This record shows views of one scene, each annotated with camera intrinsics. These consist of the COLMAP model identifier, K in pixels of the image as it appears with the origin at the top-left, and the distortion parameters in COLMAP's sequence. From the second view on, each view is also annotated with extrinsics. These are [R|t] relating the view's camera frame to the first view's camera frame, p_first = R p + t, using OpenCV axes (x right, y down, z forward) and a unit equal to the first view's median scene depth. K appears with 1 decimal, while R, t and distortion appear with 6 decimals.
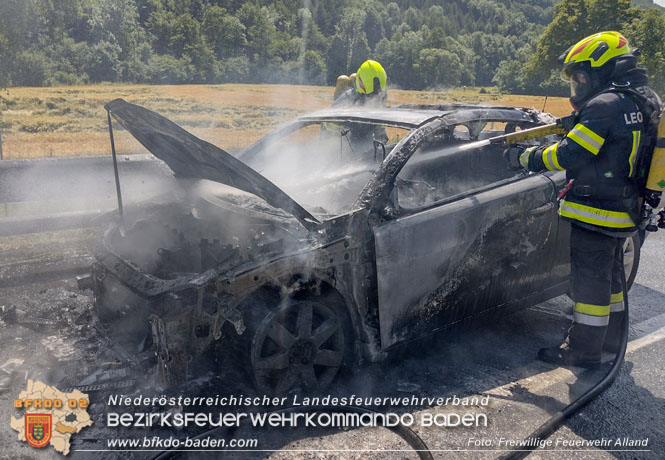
lens RADIAL K [[582.2, 0, 302.4], [0, 582.2, 248.7], [0, 0, 1]] dist [0.094436, -0.143547]
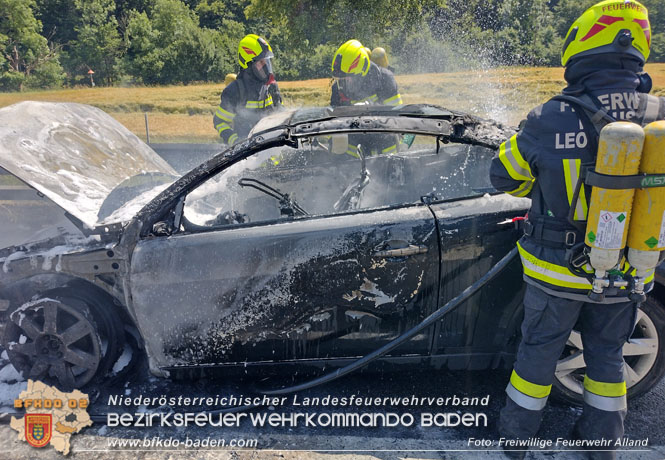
lens RADIAL K [[548.4, 0, 333.9], [0, 548.4, 244.5], [0, 0, 1]] dist [0.016460, -0.061830]
pose [[0.812752, 0.158918, -0.560517, 0.201664], [-0.136403, 0.987244, 0.082118, -0.033909], [0.566417, 0.009715, 0.824062, 0.096154]]
